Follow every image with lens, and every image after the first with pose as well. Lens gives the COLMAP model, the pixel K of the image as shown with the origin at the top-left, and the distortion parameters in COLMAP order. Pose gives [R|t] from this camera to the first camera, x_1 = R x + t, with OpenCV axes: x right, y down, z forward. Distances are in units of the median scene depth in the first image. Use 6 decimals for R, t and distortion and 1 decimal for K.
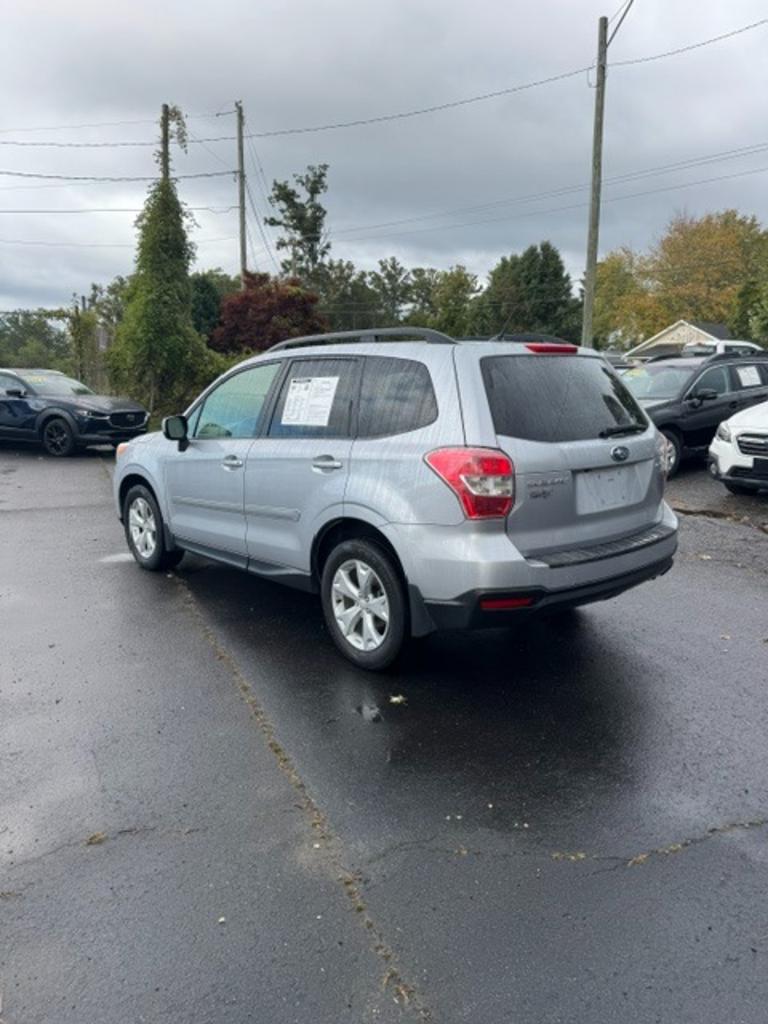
lens RADIAL K [[746.1, 0, 384.0], [0, 746.1, 512.0], [0, 0, 1]] dist [0.031037, -0.010340]
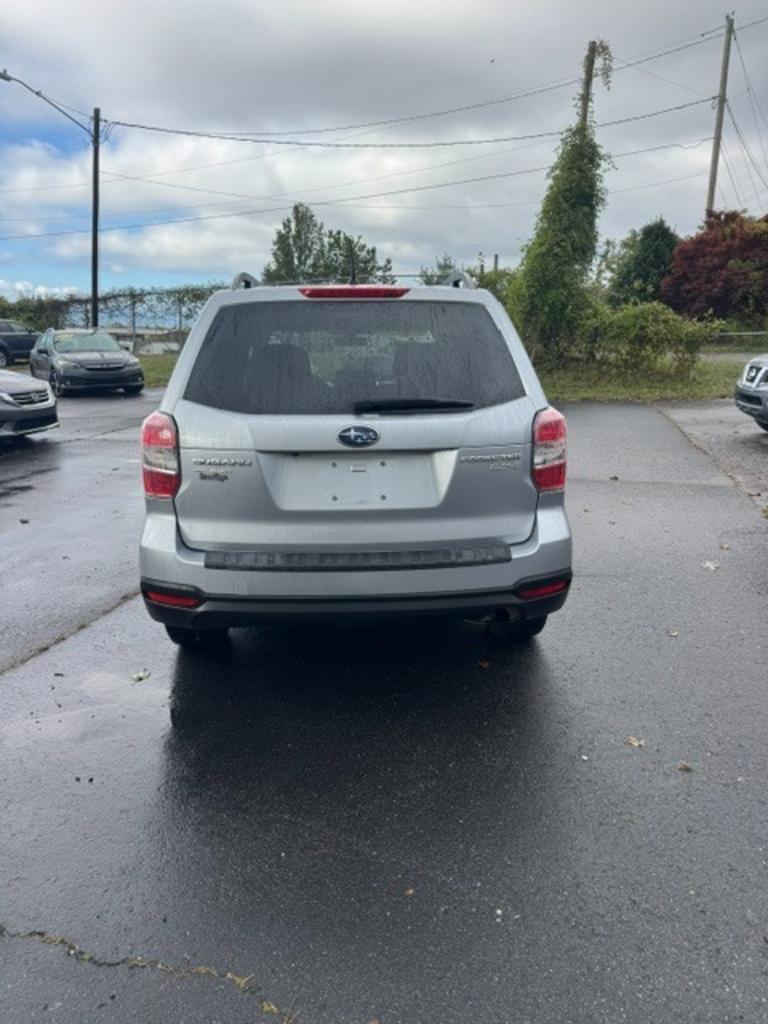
lens RADIAL K [[746.1, 0, 384.0], [0, 746.1, 512.0], [0, 0, 1]] dist [0.031037, -0.010340]
pose [[0.809869, 0.125799, -0.572964, 0.116201], [-0.092988, 0.991916, 0.086348, -0.010068], [0.579194, -0.016651, 0.815019, 0.062801]]
